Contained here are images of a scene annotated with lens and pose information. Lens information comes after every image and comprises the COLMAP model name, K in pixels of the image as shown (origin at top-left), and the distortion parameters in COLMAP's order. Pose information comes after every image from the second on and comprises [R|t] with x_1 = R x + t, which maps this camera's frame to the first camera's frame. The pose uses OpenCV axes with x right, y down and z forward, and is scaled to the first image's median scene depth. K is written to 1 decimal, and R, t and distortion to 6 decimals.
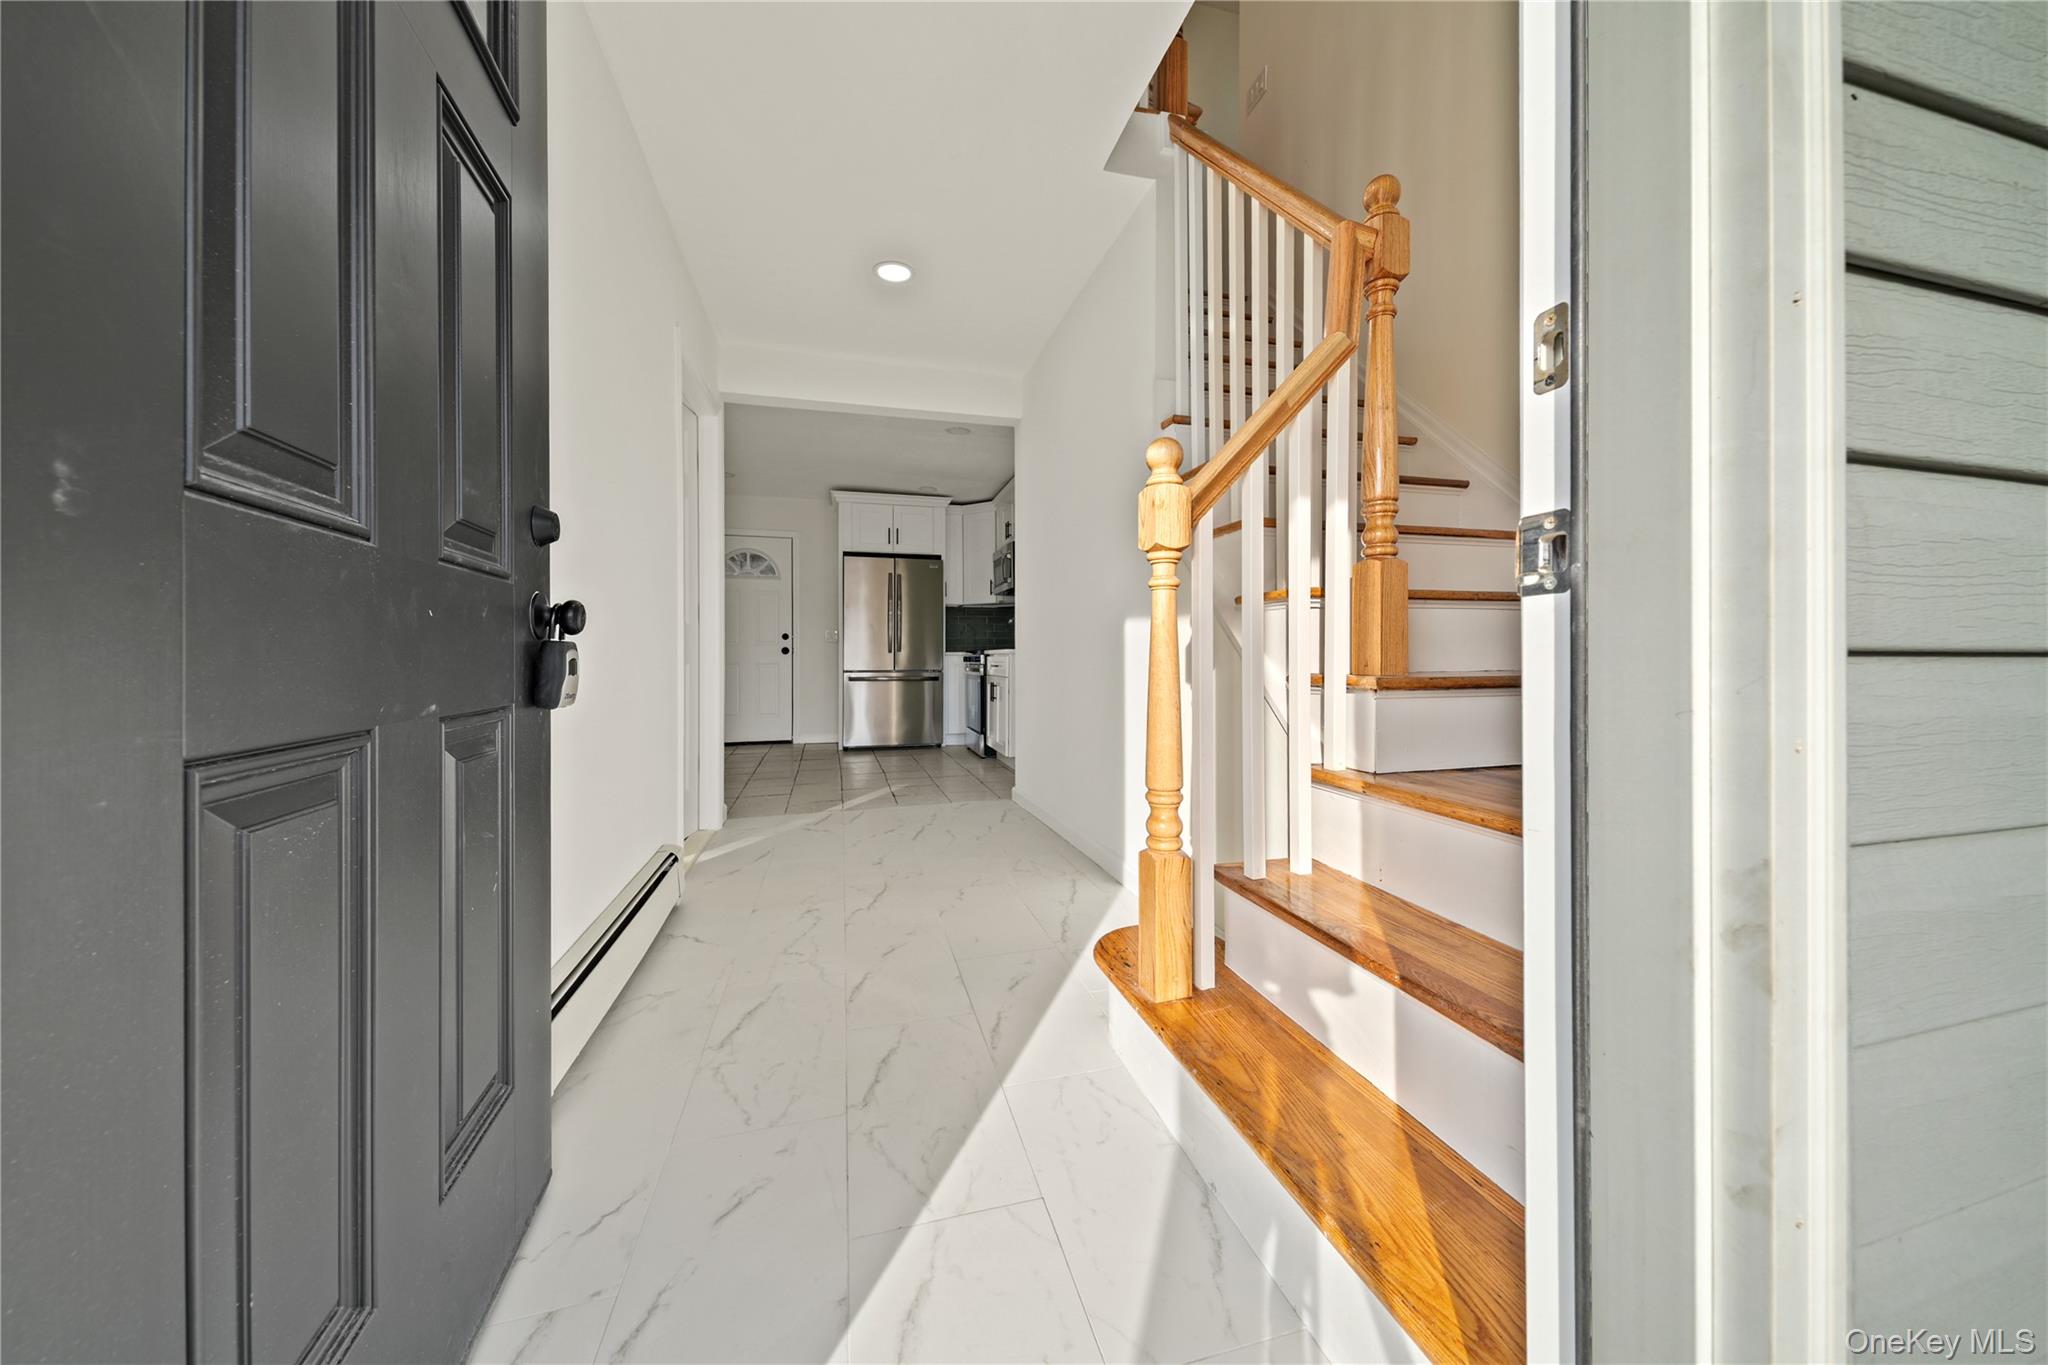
lens RADIAL K [[703.6, 0, 1029.6], [0, 703.6, 661.7], [0, 0, 1]] dist [0.026868, -0.000081]
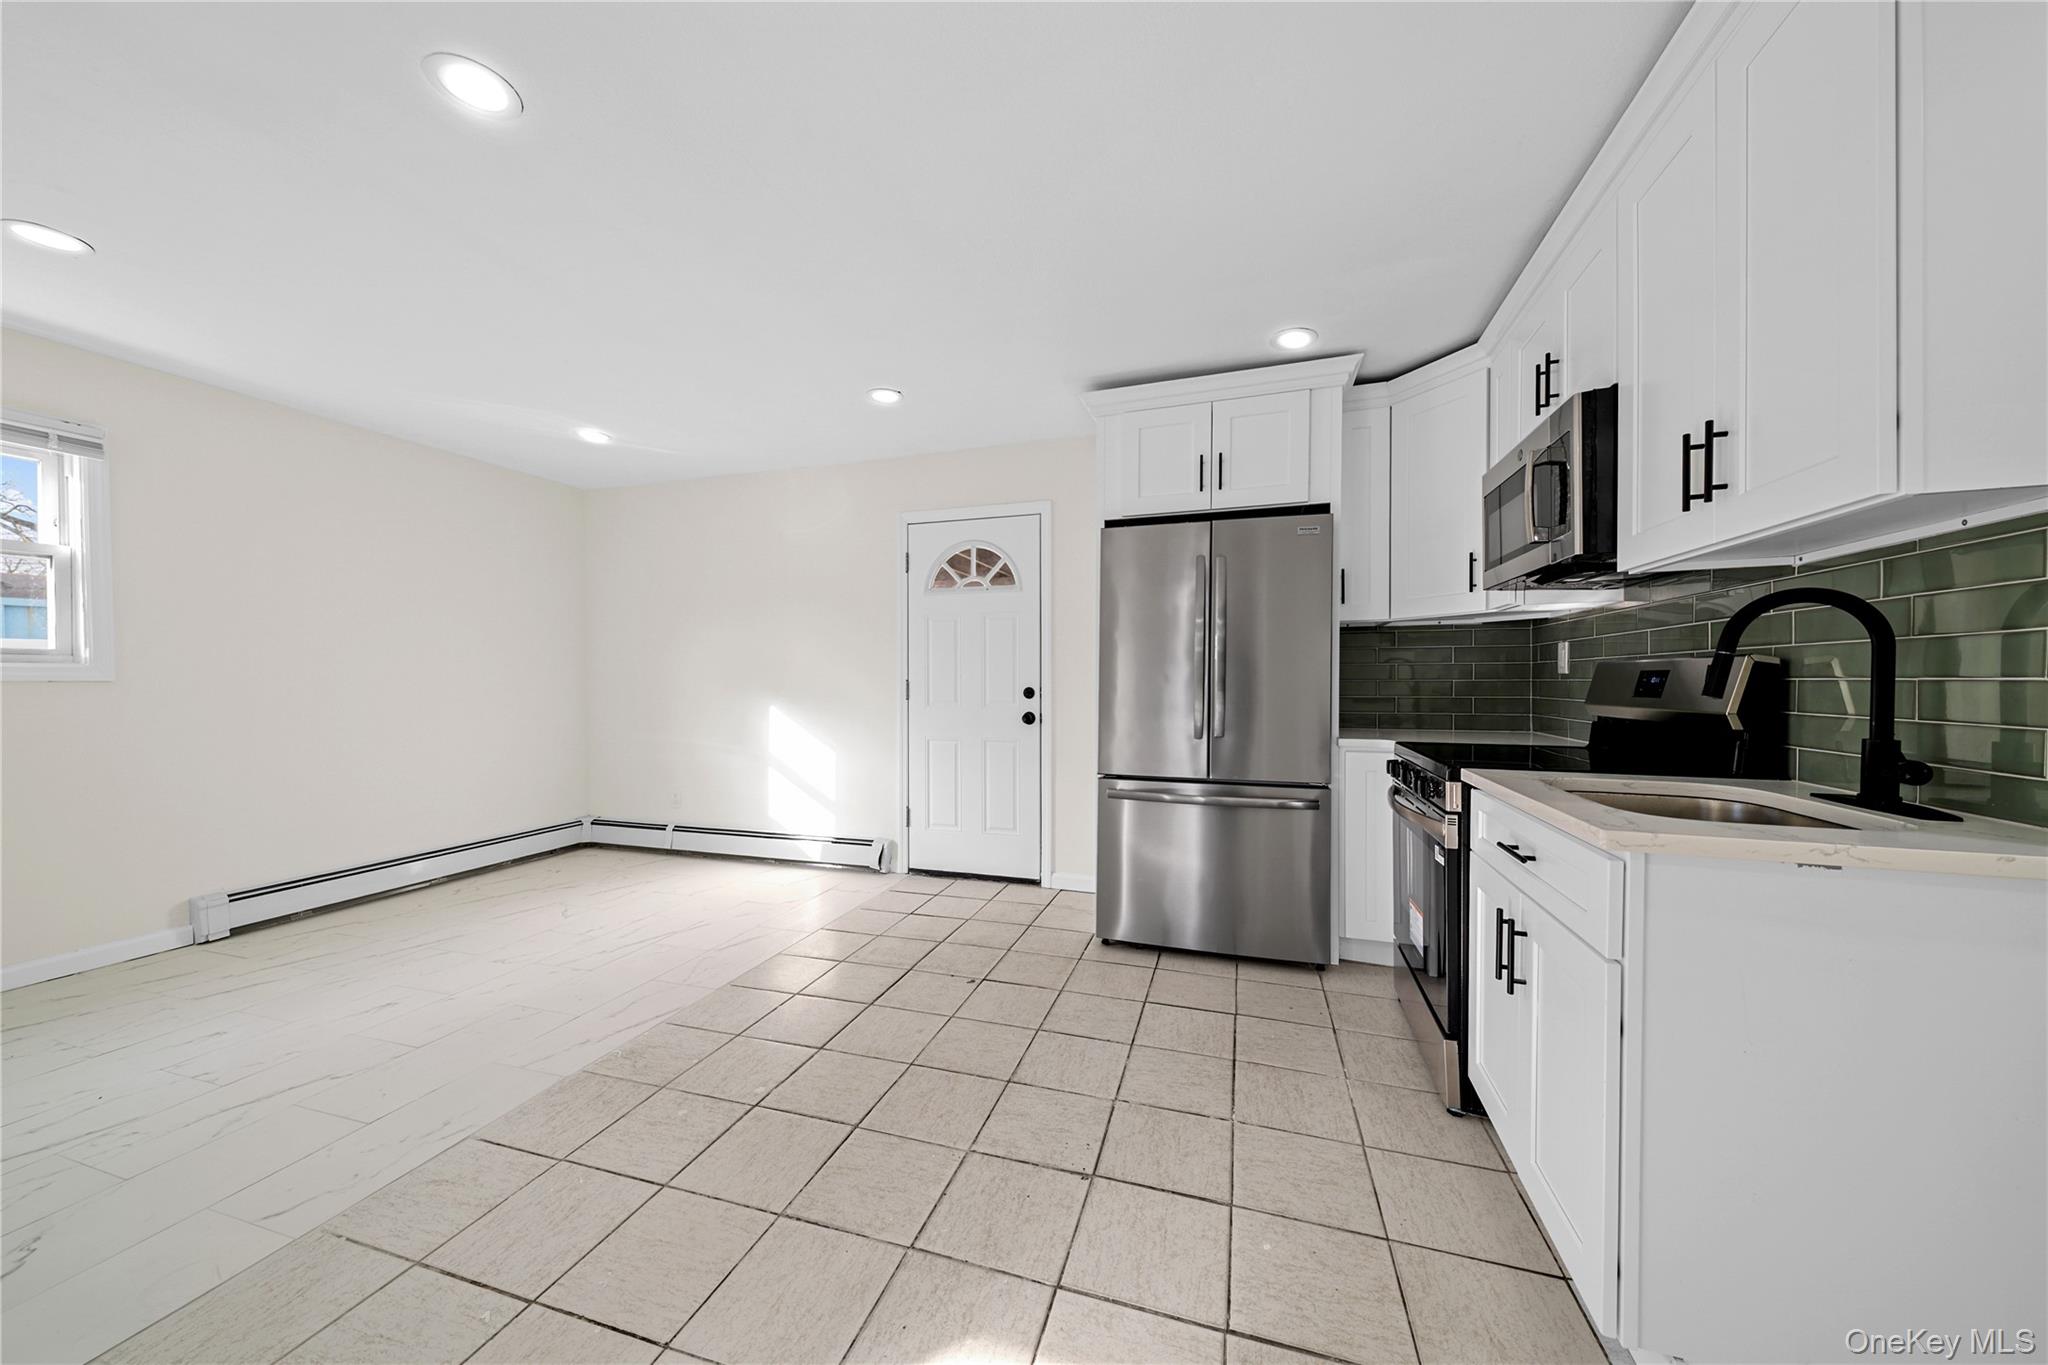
lens RADIAL K [[688.5, 0, 1023.9], [0, 688.5, 686.0], [0, 0, 1]] dist [-0.000042, -0.000084]
pose [[0.829585, 0.003096, -0.558372, -0.048542], [0.003360, 0.999939, 0.010535, -0.048194], [0.558370, -0.010616, 0.829524, 0.566235]]
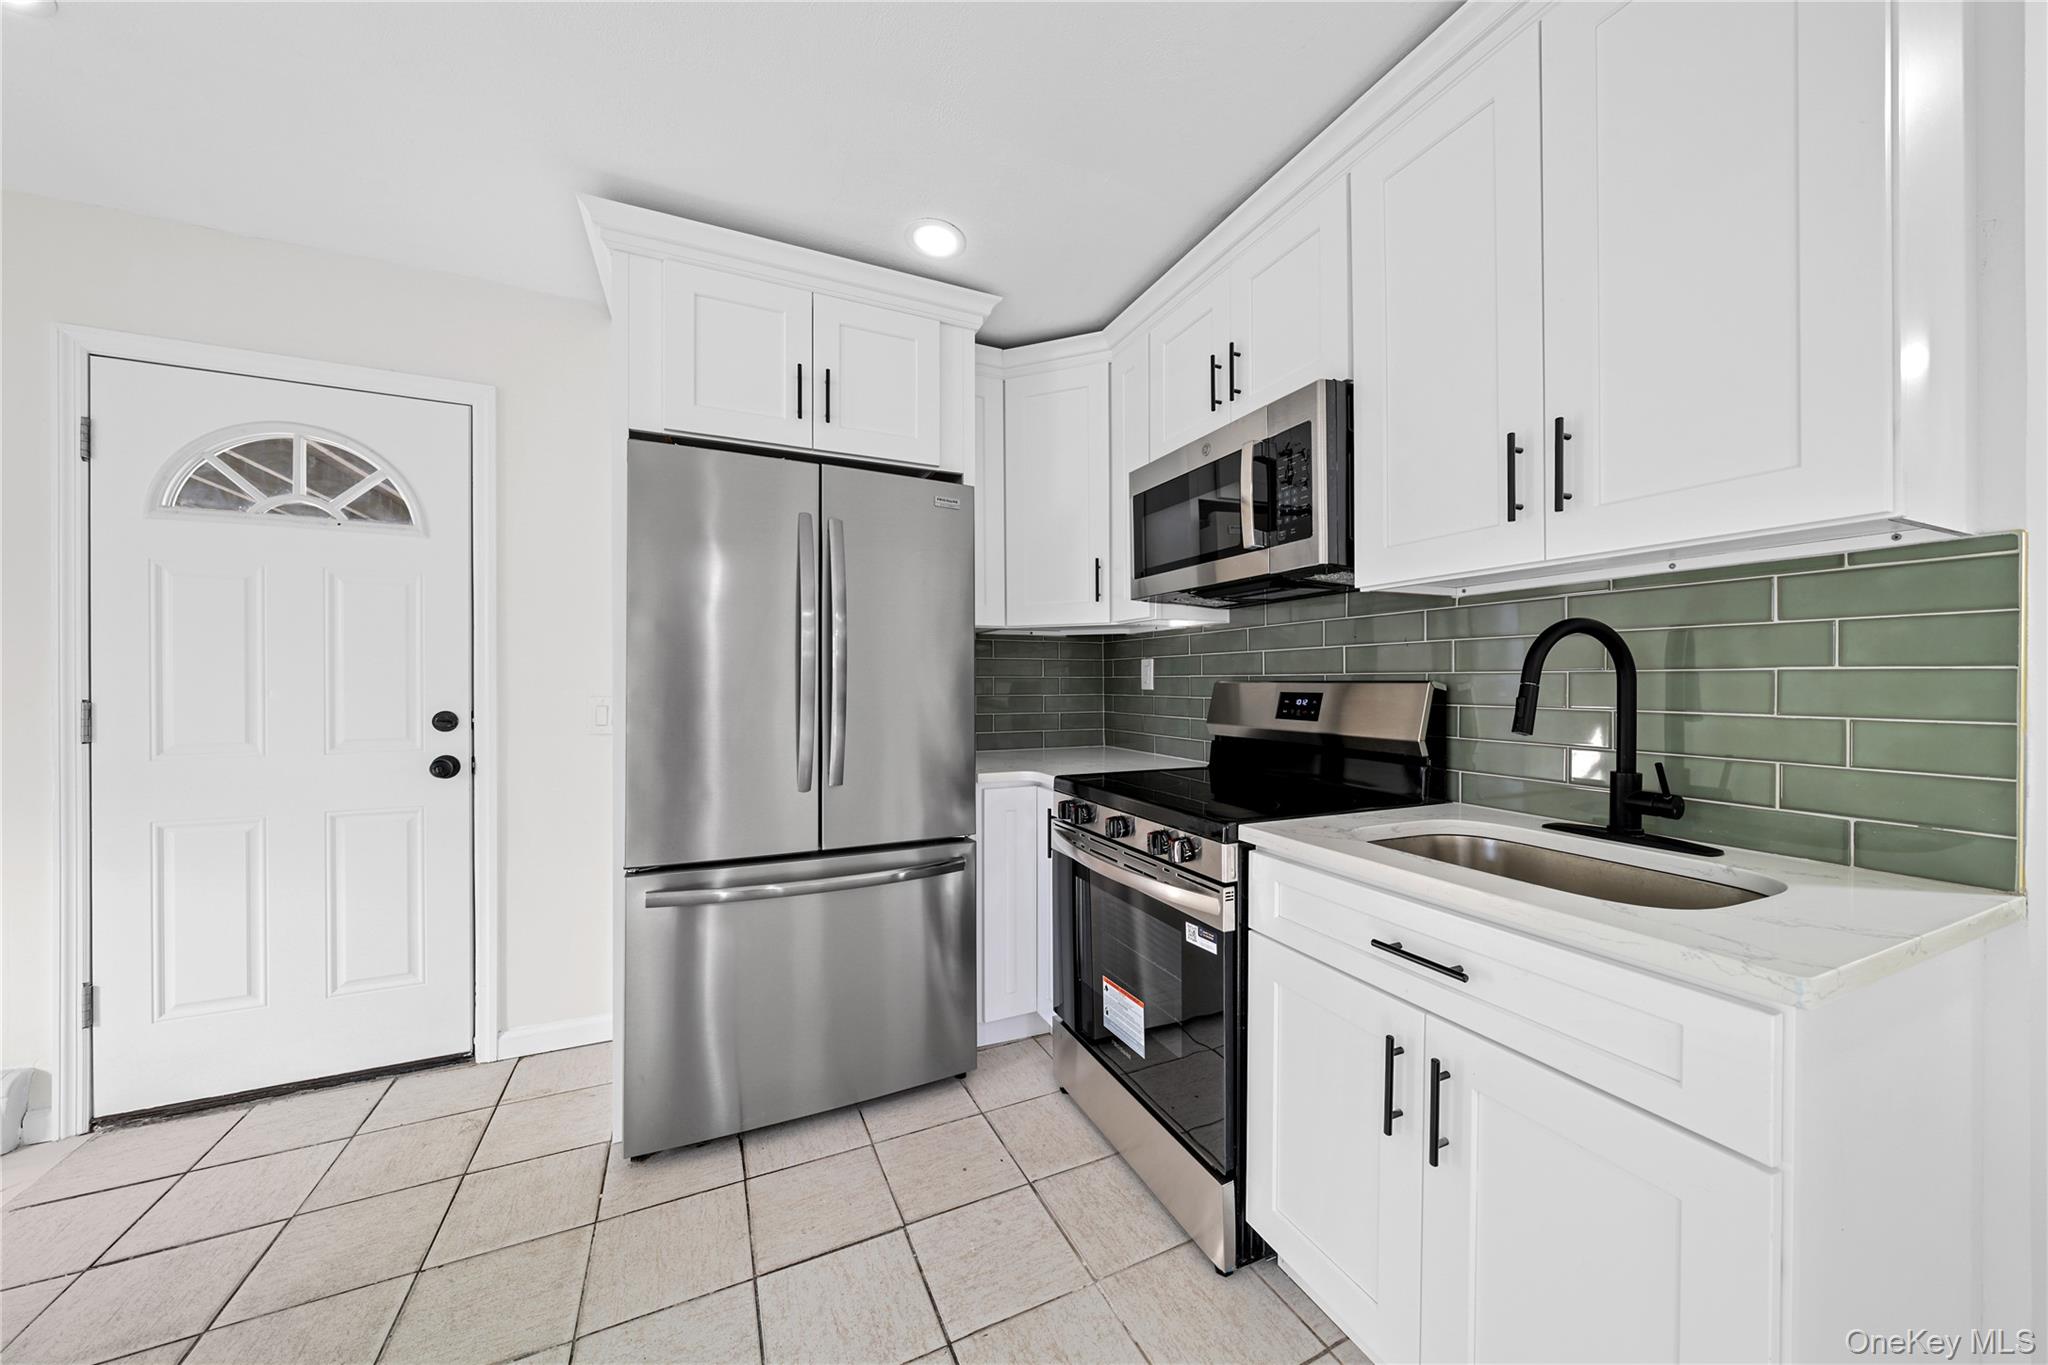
lens RADIAL K [[688.5, 0, 1023.9], [0, 688.5, 686.0], [0, 0, 1]] dist [-0.000042, -0.000084]
pose [[0.987734, -0.000173, 0.156148, -0.147254], [-0.001138, 0.999965, 0.008304, -0.055644], [-0.156144, -0.008380, 0.987699, 0.683601]]
